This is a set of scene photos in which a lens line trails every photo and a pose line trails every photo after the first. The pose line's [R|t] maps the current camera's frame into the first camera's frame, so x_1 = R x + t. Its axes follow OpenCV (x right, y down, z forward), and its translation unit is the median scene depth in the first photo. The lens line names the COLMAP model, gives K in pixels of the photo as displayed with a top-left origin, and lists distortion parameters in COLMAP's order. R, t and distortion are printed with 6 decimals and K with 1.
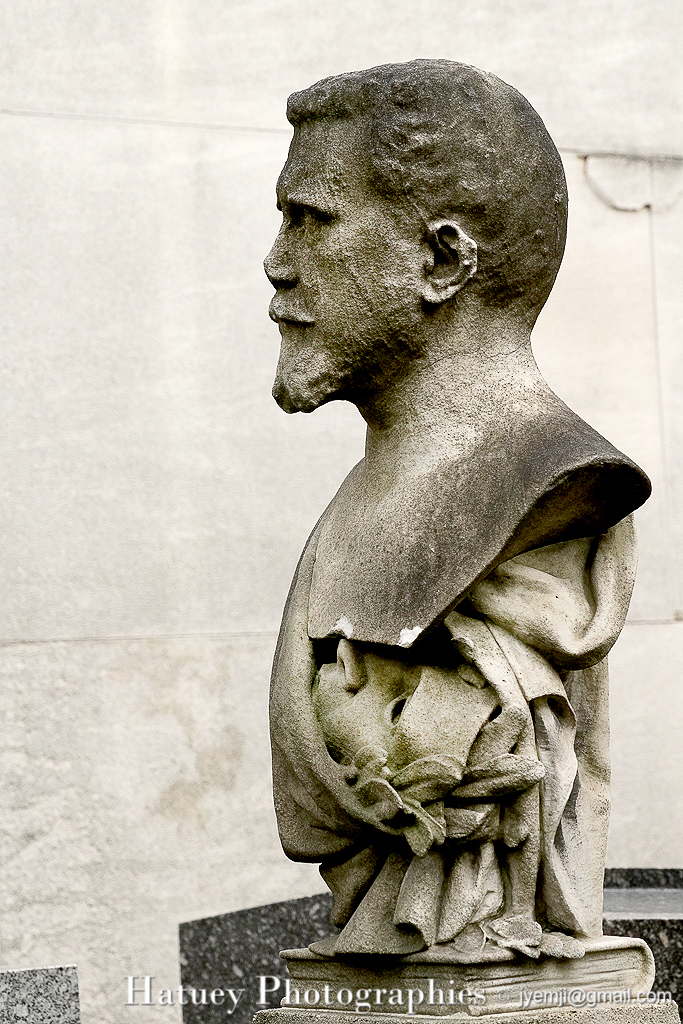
lens RADIAL K [[3749.4, 0, 338.9], [0, 3749.4, 512.7], [0, 0, 1]] dist [0.124530, 0.000000]
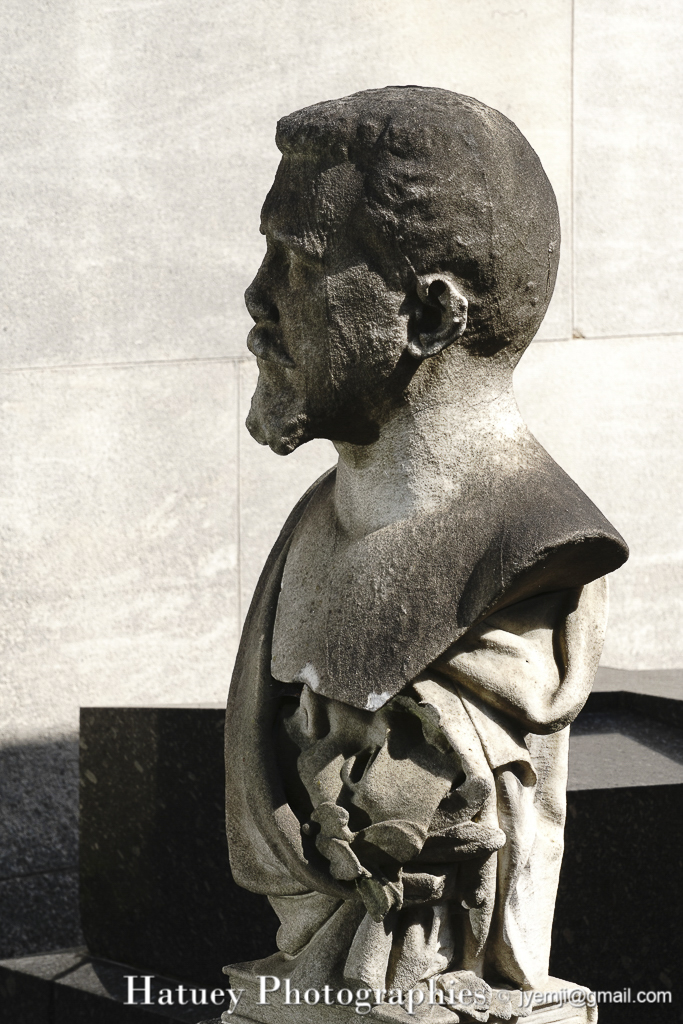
lens RADIAL K [[3685.5, 0, 344.5], [0, 3685.5, 511.4], [0, 0, 1]] dist [0.238029, 0.000000]
pose [[0.997501, 0.047748, 0.052080, -0.041046], [-0.055568, 0.985412, 0.160860, -0.165293], [-0.043639, -0.163352, 0.985602, 0.051098]]
